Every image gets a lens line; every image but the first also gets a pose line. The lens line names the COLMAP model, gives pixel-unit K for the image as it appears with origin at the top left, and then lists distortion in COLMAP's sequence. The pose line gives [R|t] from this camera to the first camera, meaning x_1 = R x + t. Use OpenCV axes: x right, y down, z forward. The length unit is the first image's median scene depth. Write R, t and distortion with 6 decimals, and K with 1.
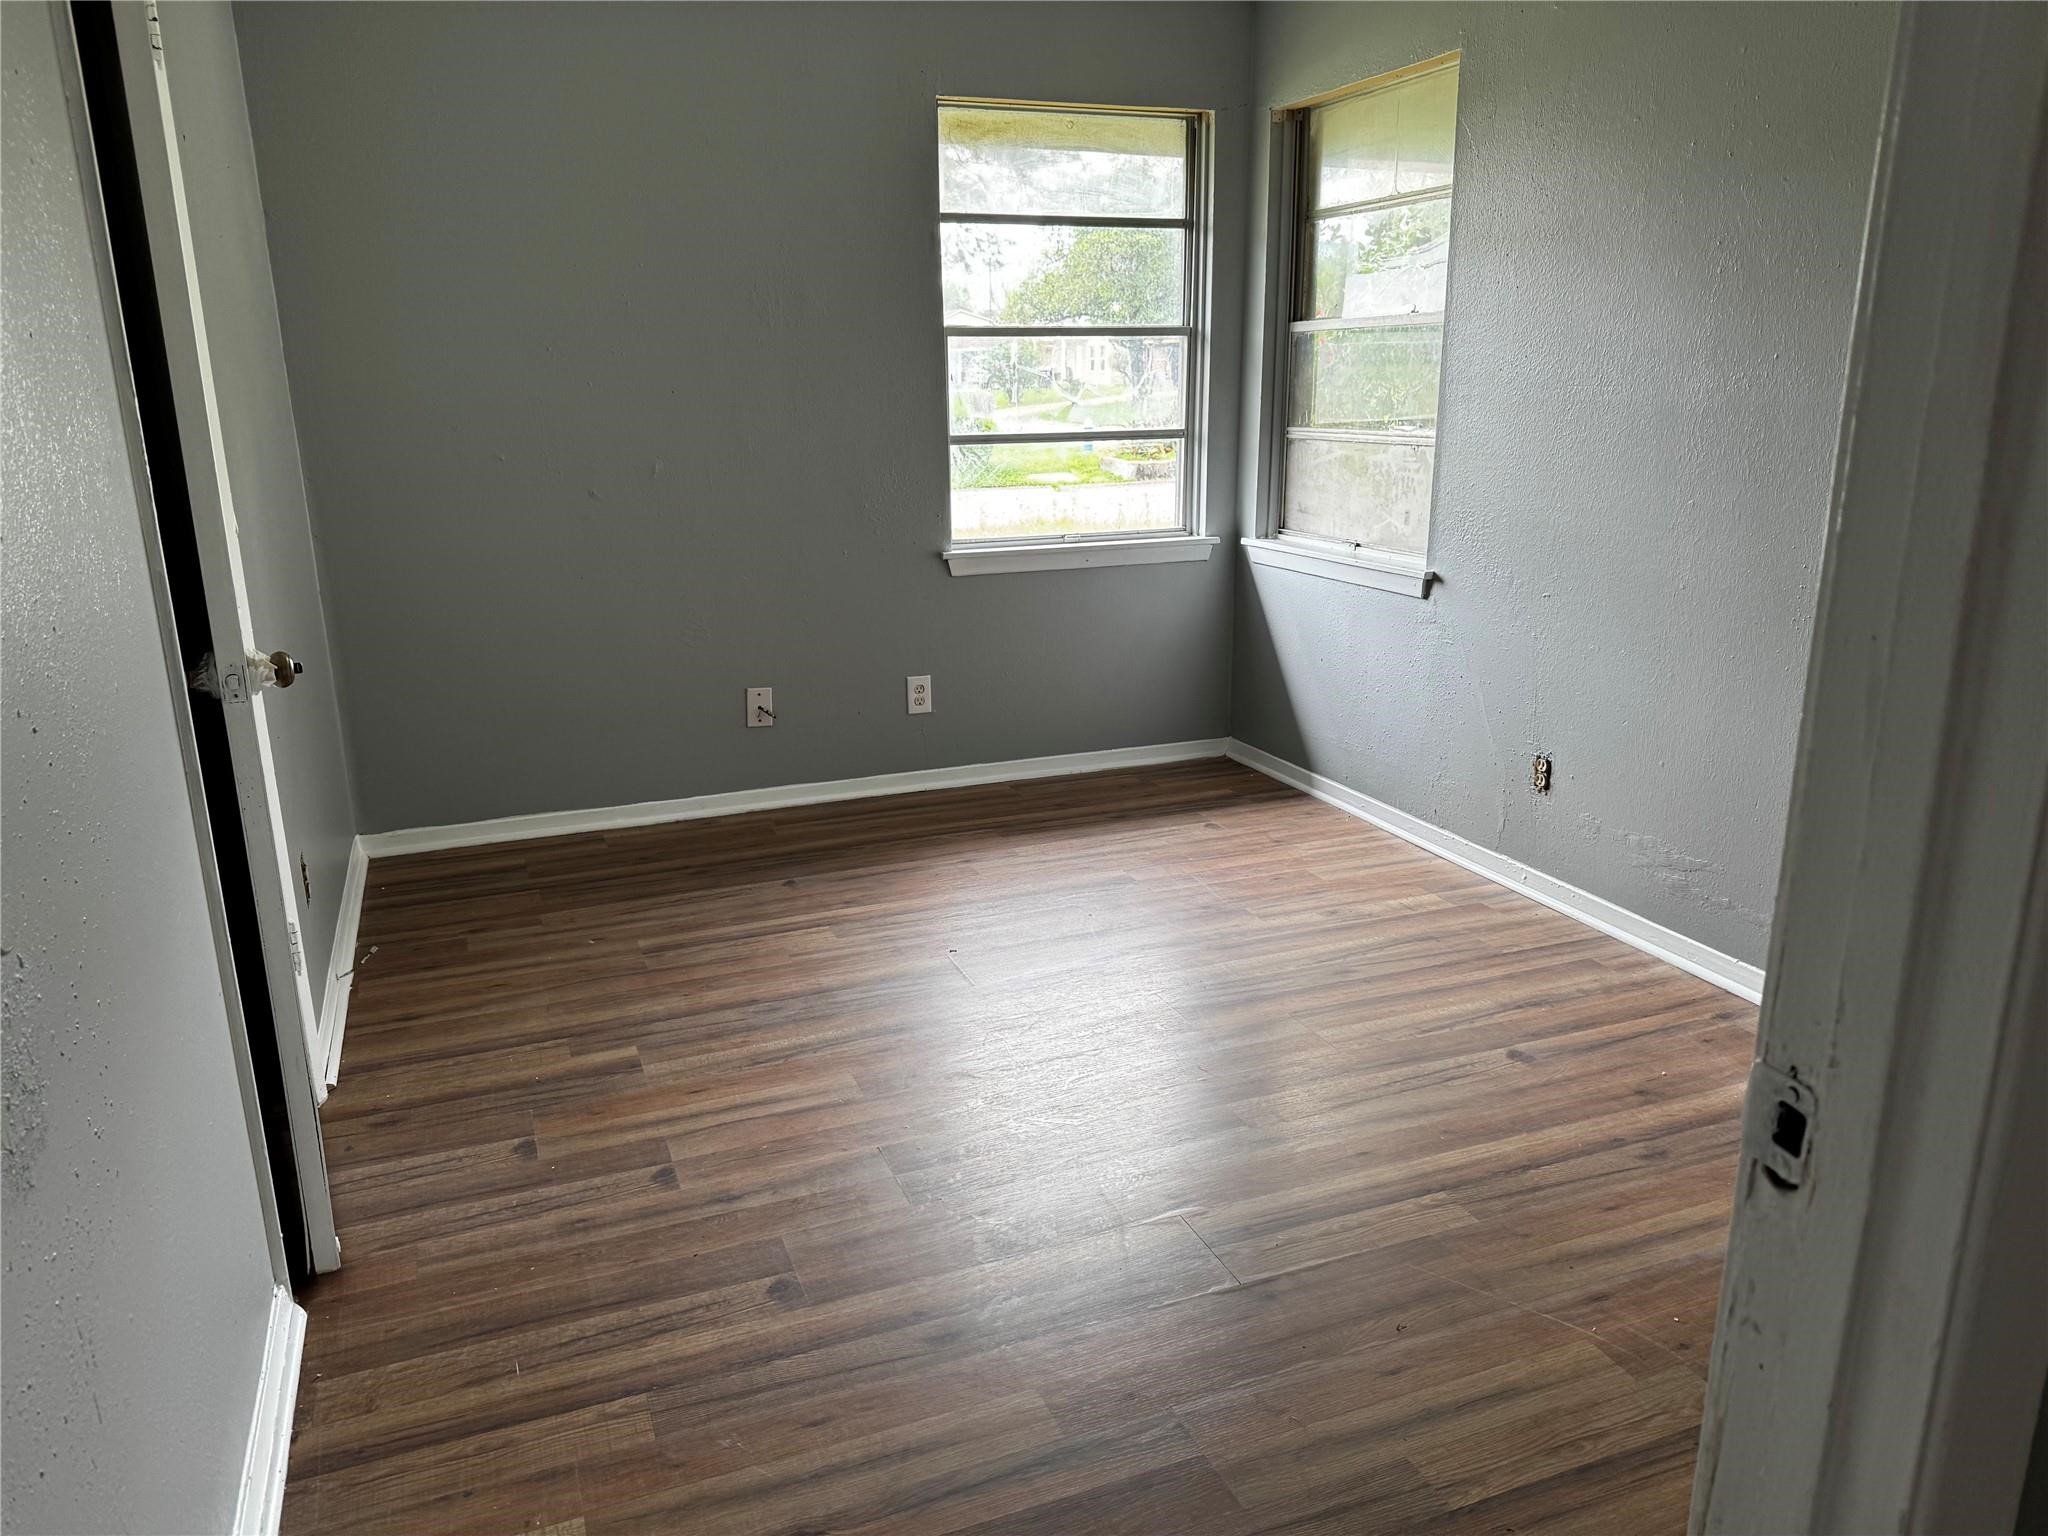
lens RADIAL K [[1448.0, 0, 1024.0], [0, 1448.0, 768.0], [0, 0, 1]] dist [-0.002987, -0.002288]
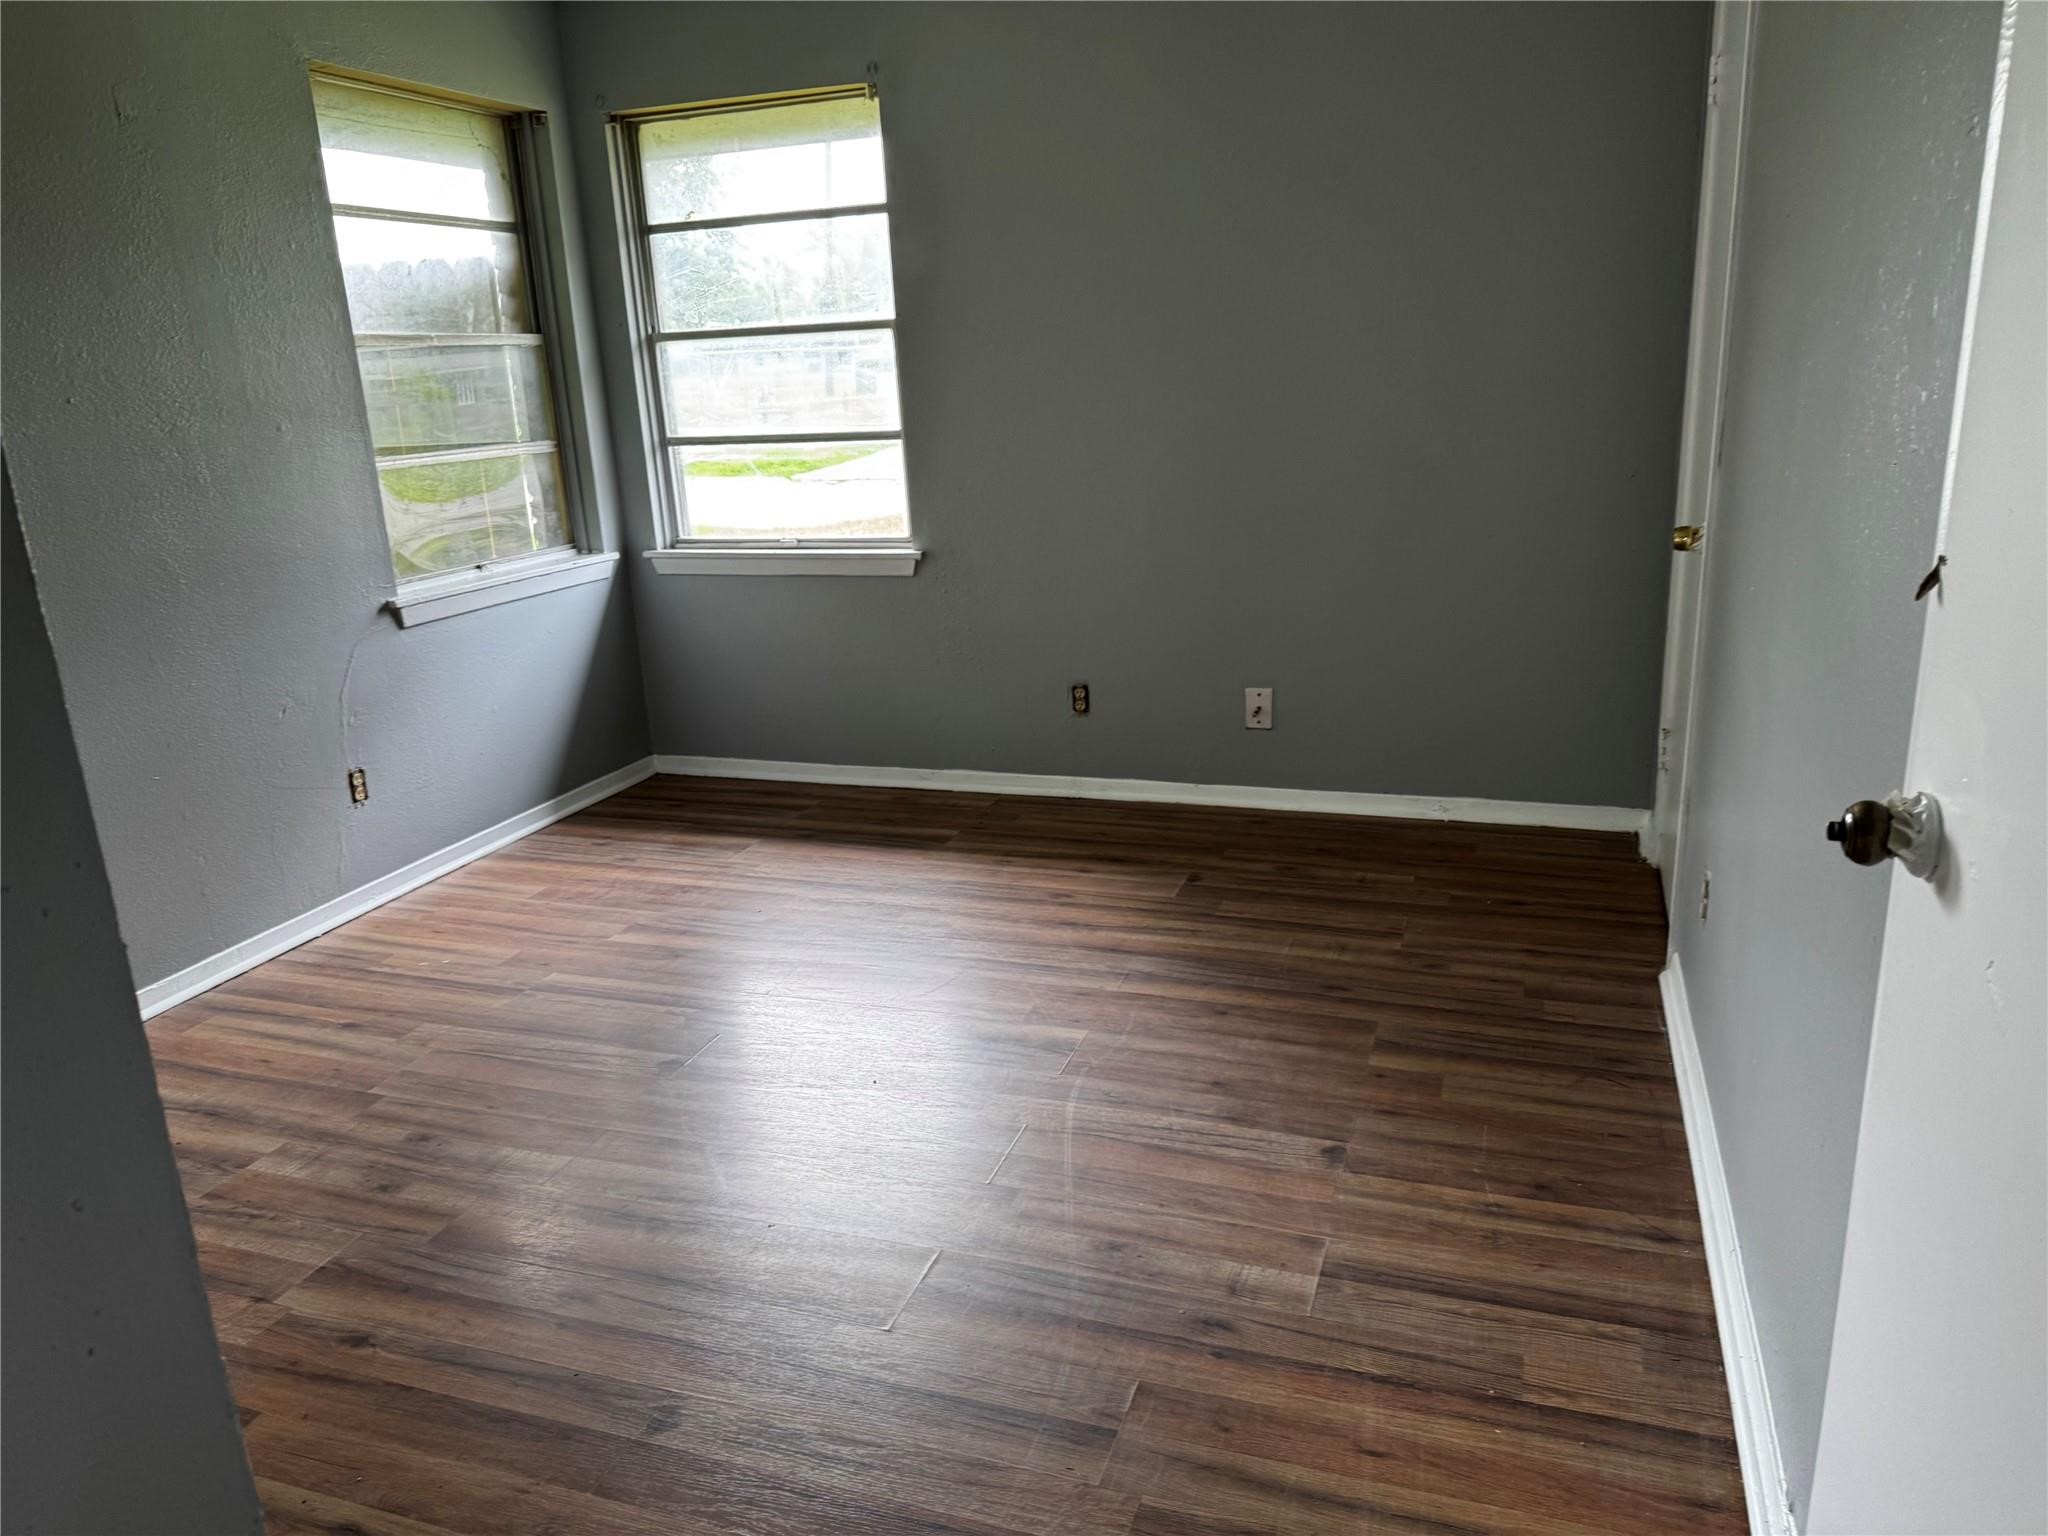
lens RADIAL K [[1428.6, 0, 1024.0], [0, 1428.6, 768.0], [0, 0, 1]] dist [-0.003176, -0.001267]
pose [[0.756245, 0.146906, -0.637583, 0.446376], [-0.139219, 0.988282, 0.062581, -0.051956], [0.639305, 0.041438, 0.767836, 0.208838]]
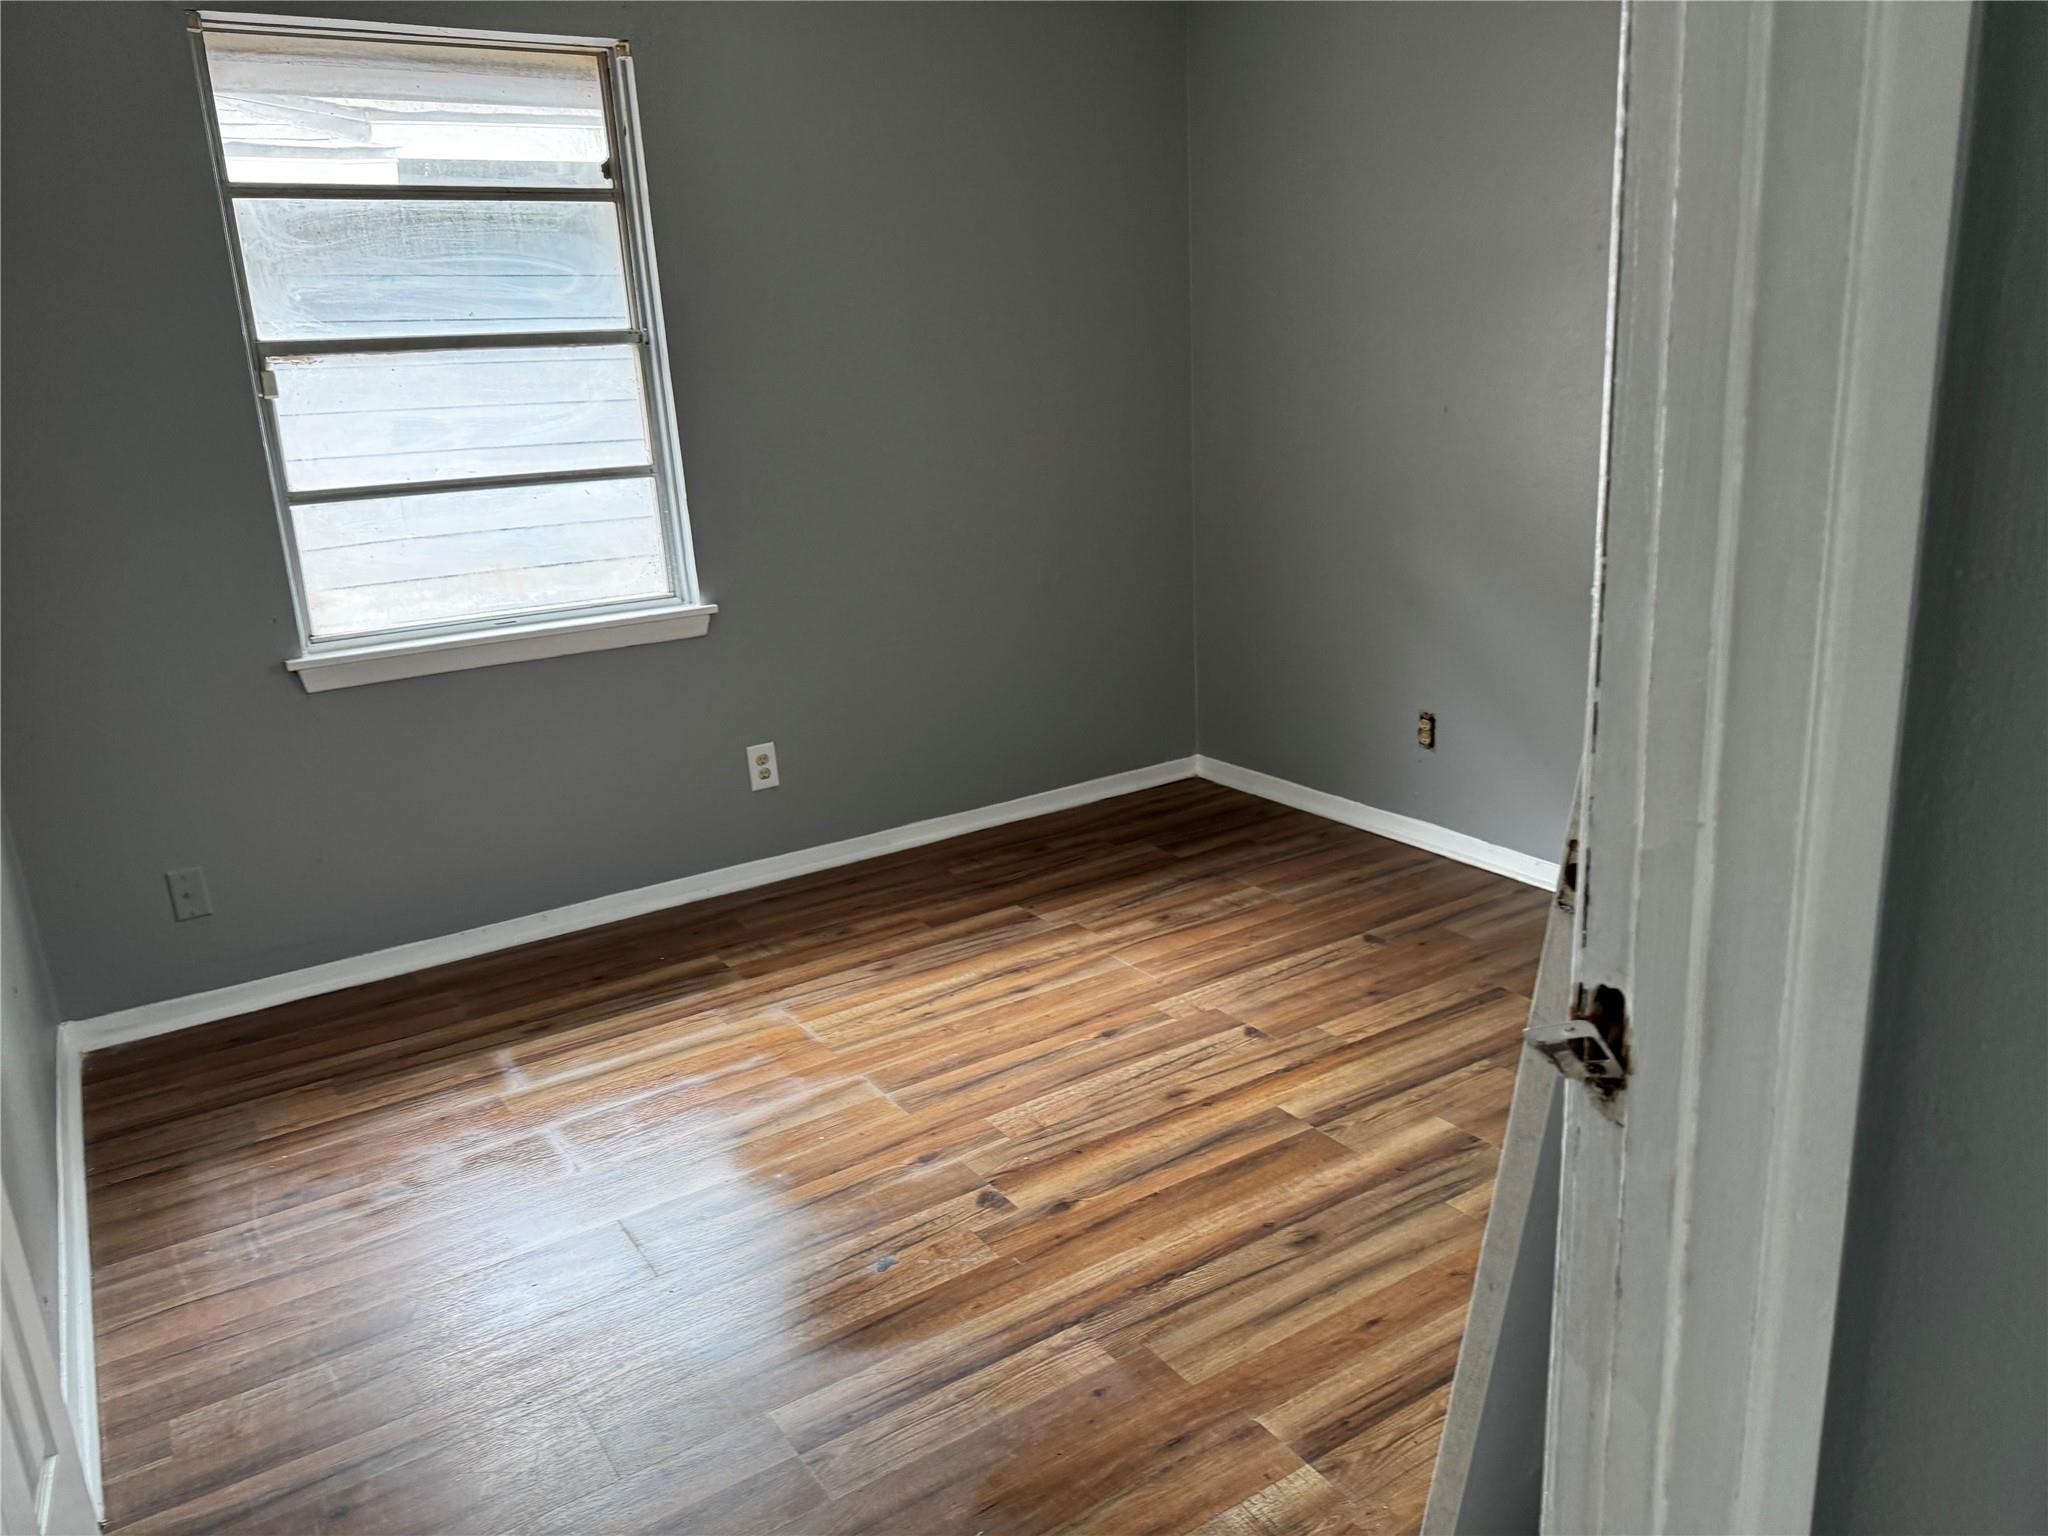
lens RADIAL K [[1450.6, 0, 1024.7], [0, 1450.6, 816.6], [0, 0, 1]] dist [0.062591, -0.000264]
pose [[0.977228, -0.107953, 0.182678, 0.133404], [0.104423, 0.994114, 0.028864, -0.038610], [-0.184718, -0.009131, 0.982749, 0.150744]]
